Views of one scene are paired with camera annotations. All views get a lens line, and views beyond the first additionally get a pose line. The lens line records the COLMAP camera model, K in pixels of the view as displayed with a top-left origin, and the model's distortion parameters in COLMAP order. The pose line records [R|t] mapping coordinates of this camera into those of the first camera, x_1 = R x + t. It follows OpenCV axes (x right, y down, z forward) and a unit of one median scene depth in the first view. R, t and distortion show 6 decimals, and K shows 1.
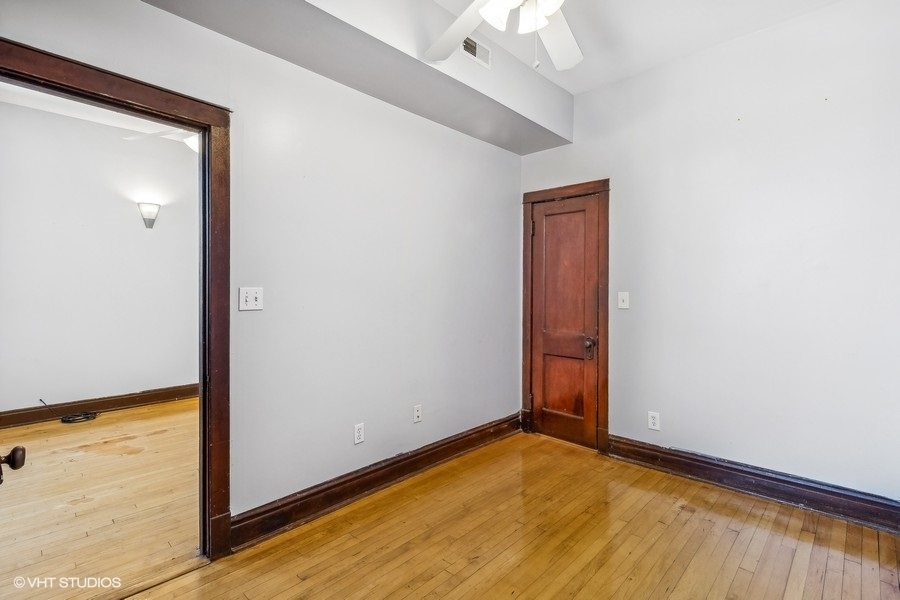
lens RADIAL K [[419.2, 0, 454.3], [0, 419.2, 295.6], [0, 0, 1]] dist [0.001807, 0.000321]
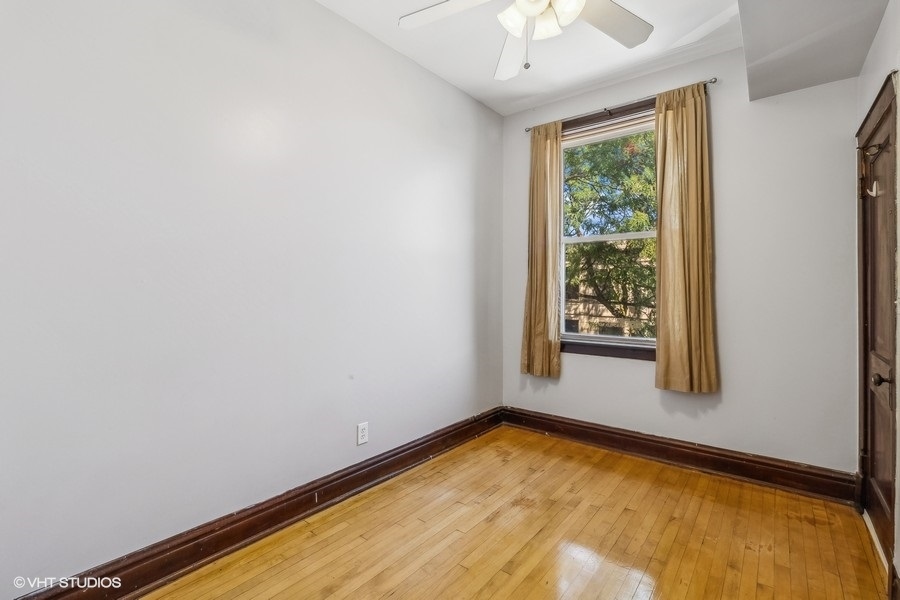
lens RADIAL K [[422.9, 0, 454.0], [0, 422.9, 289.1], [0, 0, 1]] dist [0.001497, 0.000348]
pose [[-0.993984, -0.001303, -0.109513, 0.288872], [-0.002947, 0.999885, 0.014859, -0.014721], [0.109482, 0.015093, -0.993874, 1.193974]]
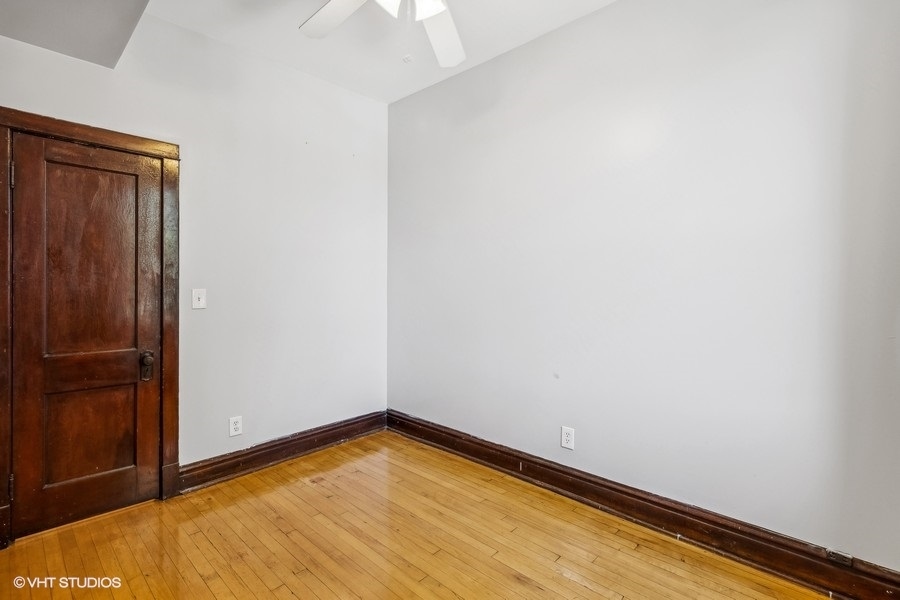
lens RADIAL K [[422.9, 0, 454.0], [0, 422.9, 289.1], [0, 0, 1]] dist [0.001497, 0.000348]
pose [[-0.025251, 0.000066, 0.999681, -0.488672], [0.008021, 0.999968, 0.000136, -0.004214], [-0.999649, 0.008022, -0.025251, 0.538088]]
